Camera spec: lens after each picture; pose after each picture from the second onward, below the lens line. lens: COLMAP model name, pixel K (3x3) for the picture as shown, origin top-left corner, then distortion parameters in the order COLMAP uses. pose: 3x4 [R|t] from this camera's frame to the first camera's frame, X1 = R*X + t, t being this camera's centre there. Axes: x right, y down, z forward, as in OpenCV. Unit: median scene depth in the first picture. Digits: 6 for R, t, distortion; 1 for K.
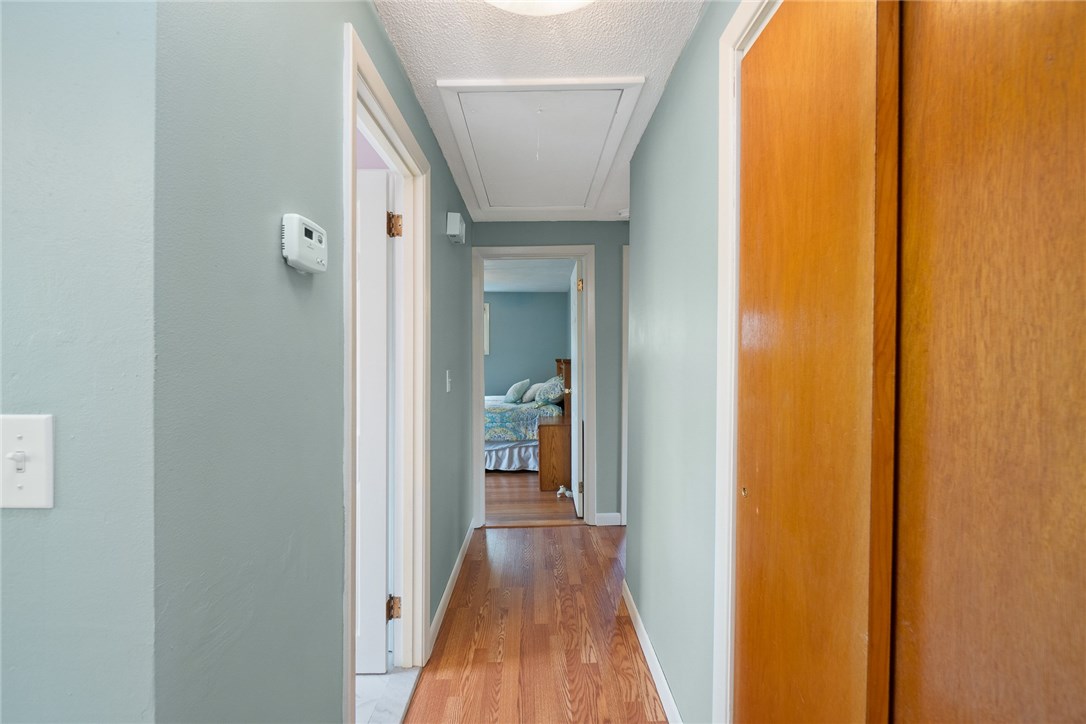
lens RADIAL K [[486.7, 0, 538.9], [0, 486.7, 358.5], [0, 0, 1]] dist [-0.014396, -0.000043]
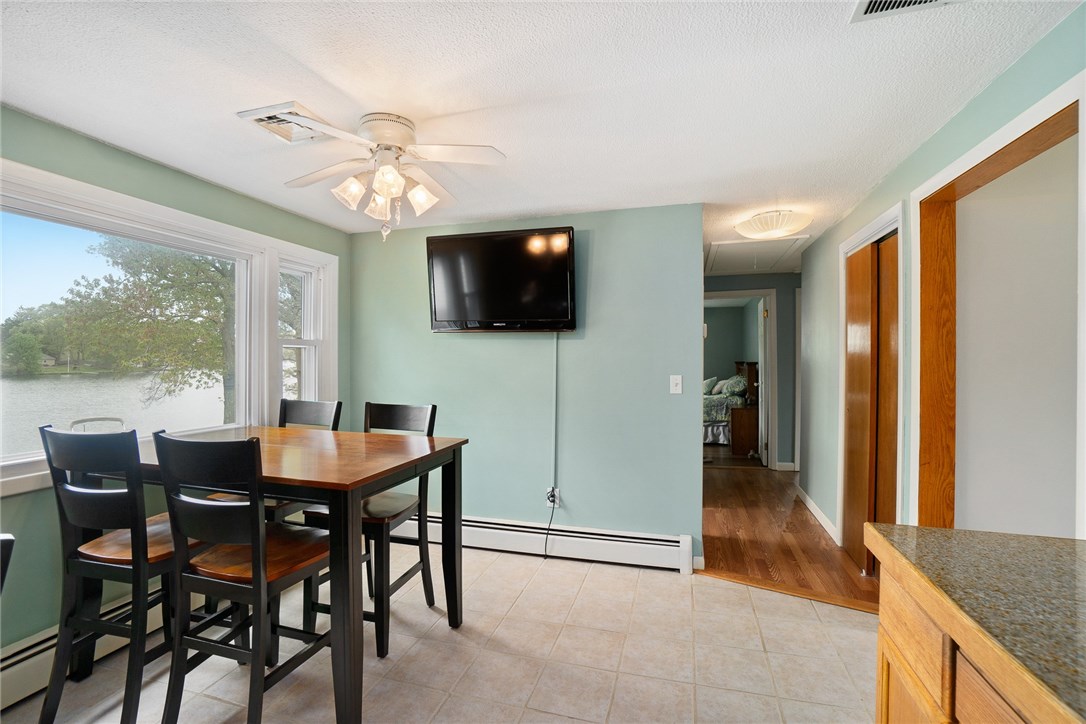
lens RADIAL K [[486.3, 0, 563.4], [0, 486.3, 356.4], [0, 0, 1]] dist [0.000422, 0.000035]
pose [[0.965191, 0.001031, -0.261545, -0.087509], [-0.001725, 0.999996, -0.002423, -0.010672], [0.261542, 0.002790, 0.965188, -0.438251]]
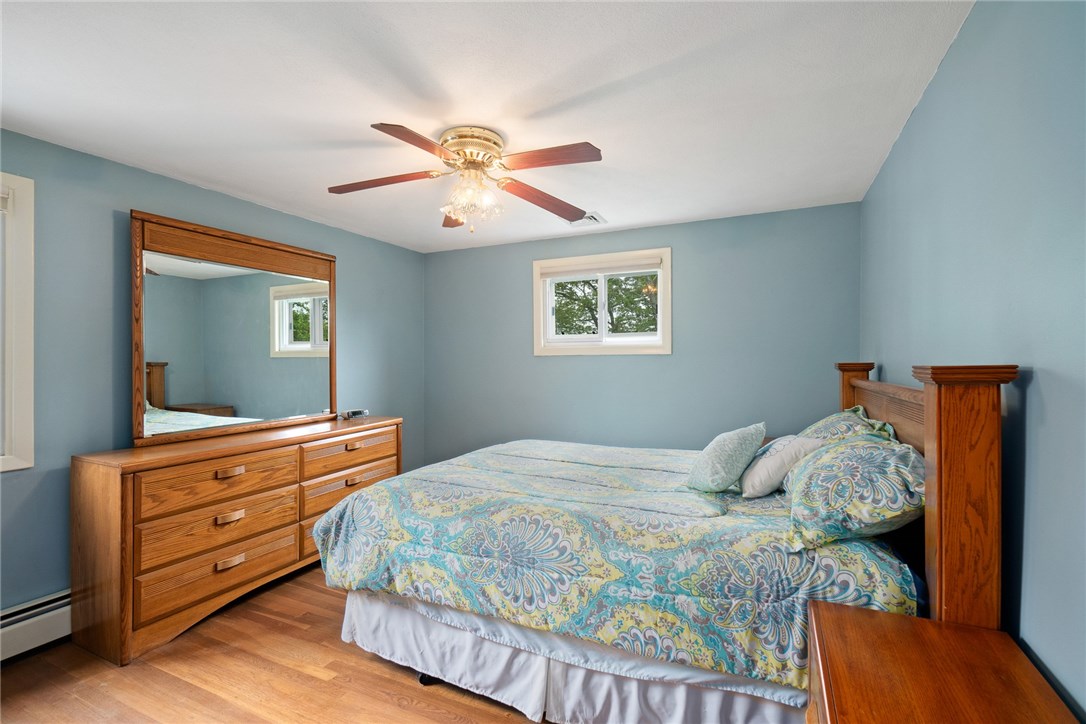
lens RADIAL K [[486.7, 0, 538.9], [0, 486.7, 358.5], [0, 0, 1]] dist [-0.014396, -0.000043]
pose [[0.900801, -0.006403, -0.434186, -0.016565], [0.005194, 0.999979, -0.003971, -0.003278], [0.434202, 0.001322, 0.900815, 0.713863]]
